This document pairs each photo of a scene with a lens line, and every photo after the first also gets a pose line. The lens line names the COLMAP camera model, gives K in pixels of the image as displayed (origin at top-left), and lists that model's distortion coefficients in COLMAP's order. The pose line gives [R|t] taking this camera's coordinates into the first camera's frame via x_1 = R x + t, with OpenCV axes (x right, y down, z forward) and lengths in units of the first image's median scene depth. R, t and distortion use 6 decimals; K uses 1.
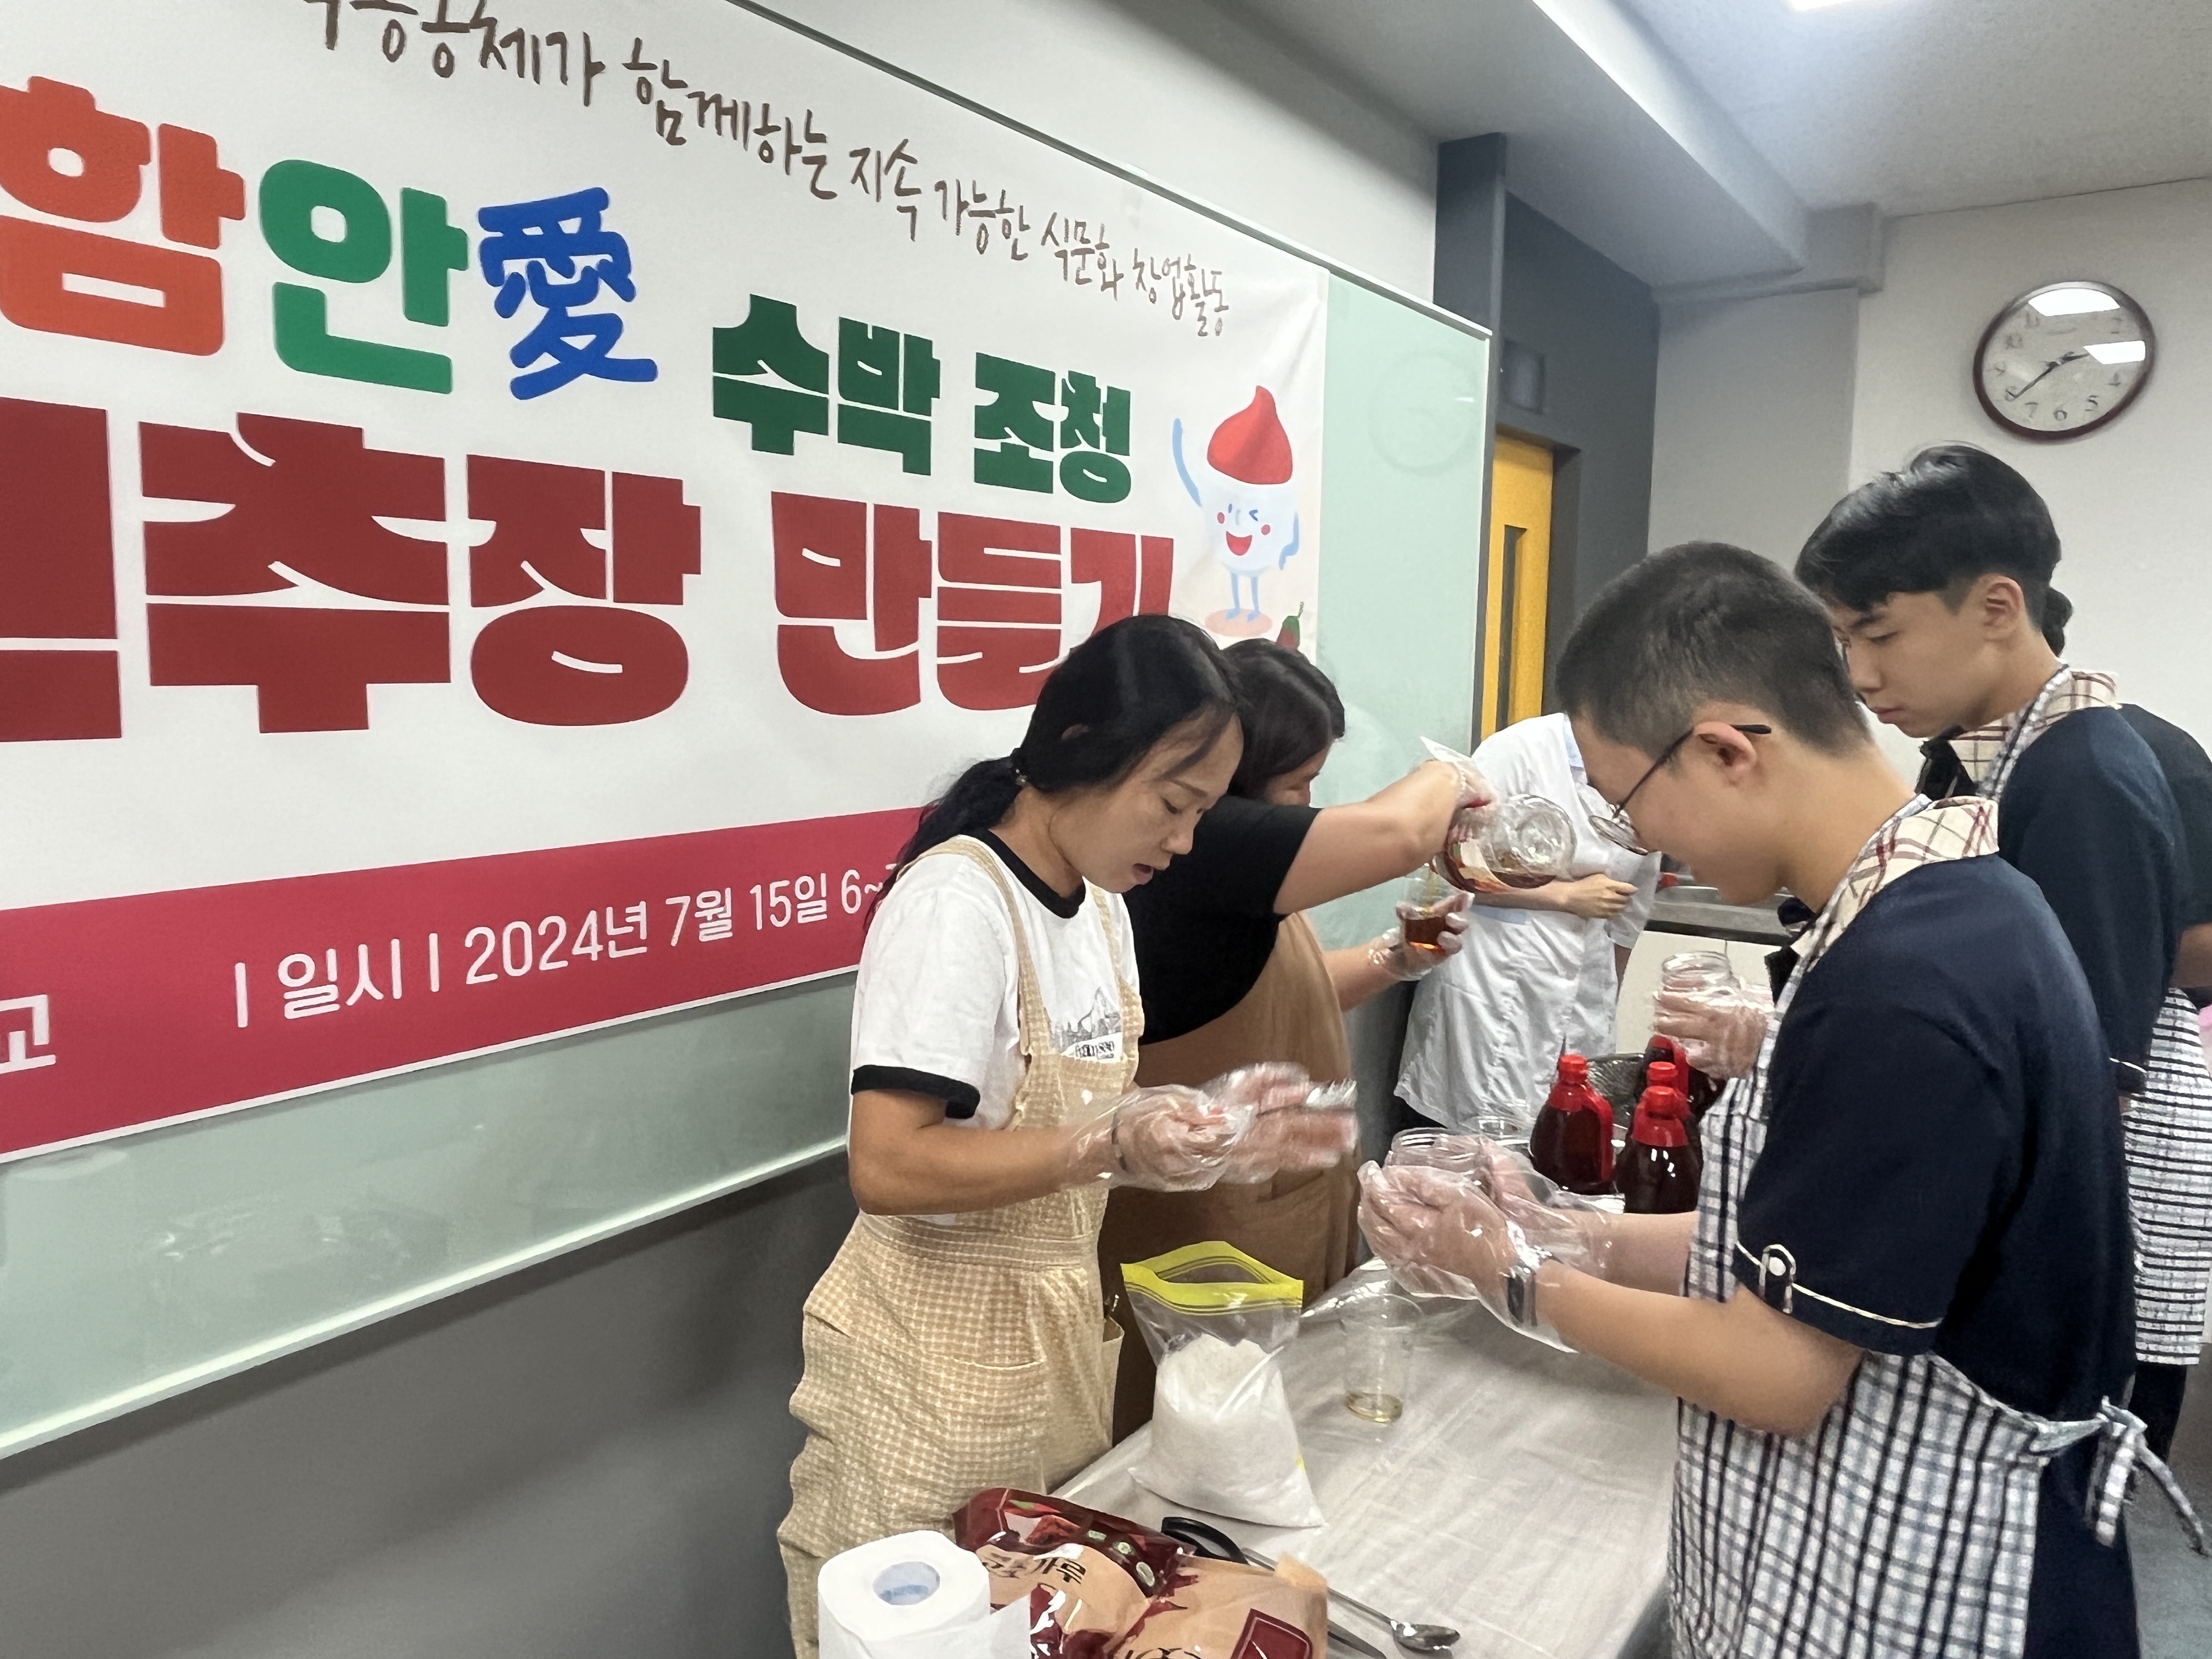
lens RADIAL K [[1544.9, 0, 1105.2], [0, 1544.9, 837.6], [0, 0, 1]] dist [0.004155, -0.015315]
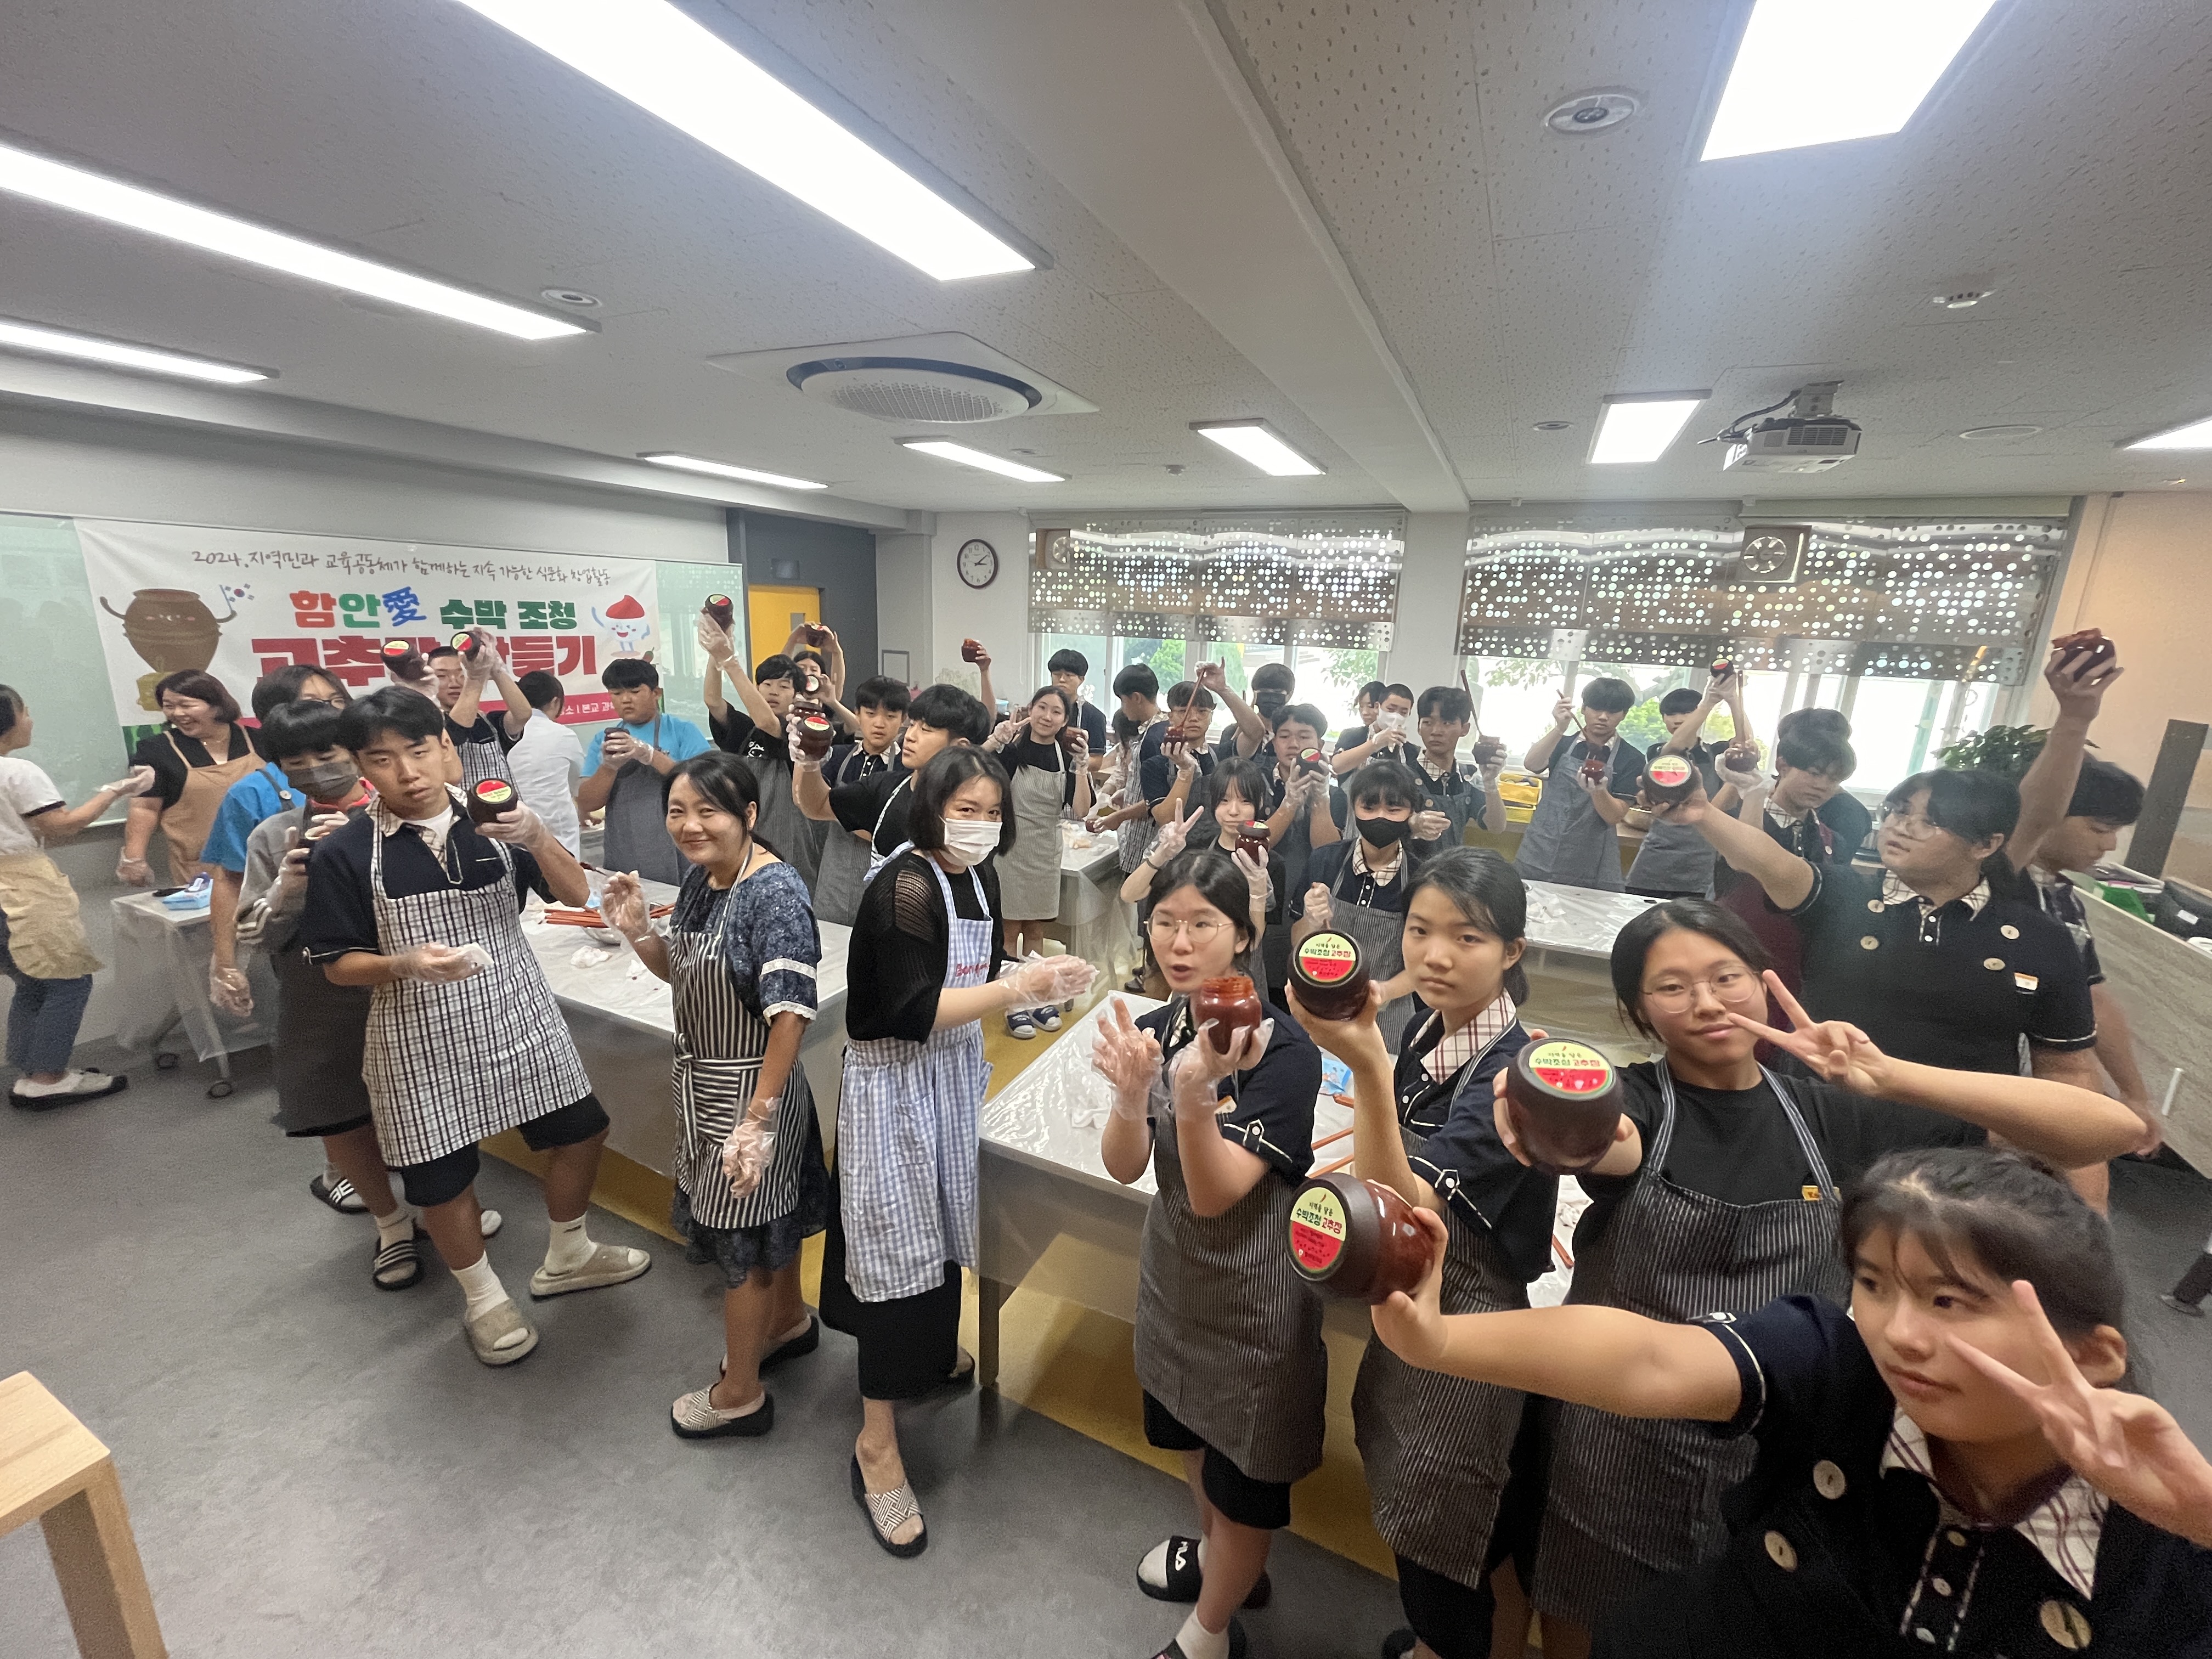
lens RADIAL K [[890.1, 0, 1099.4], [0, 890.1, 825.5], [0, 0, 1]] dist [-0.003461, -0.000299]
pose [[0.987158, -0.025689, 0.157666, 1.418952], [0.007928, 0.993647, 0.112260, 0.082640], [-0.159548, -0.109569, 0.981091, -2.325743]]
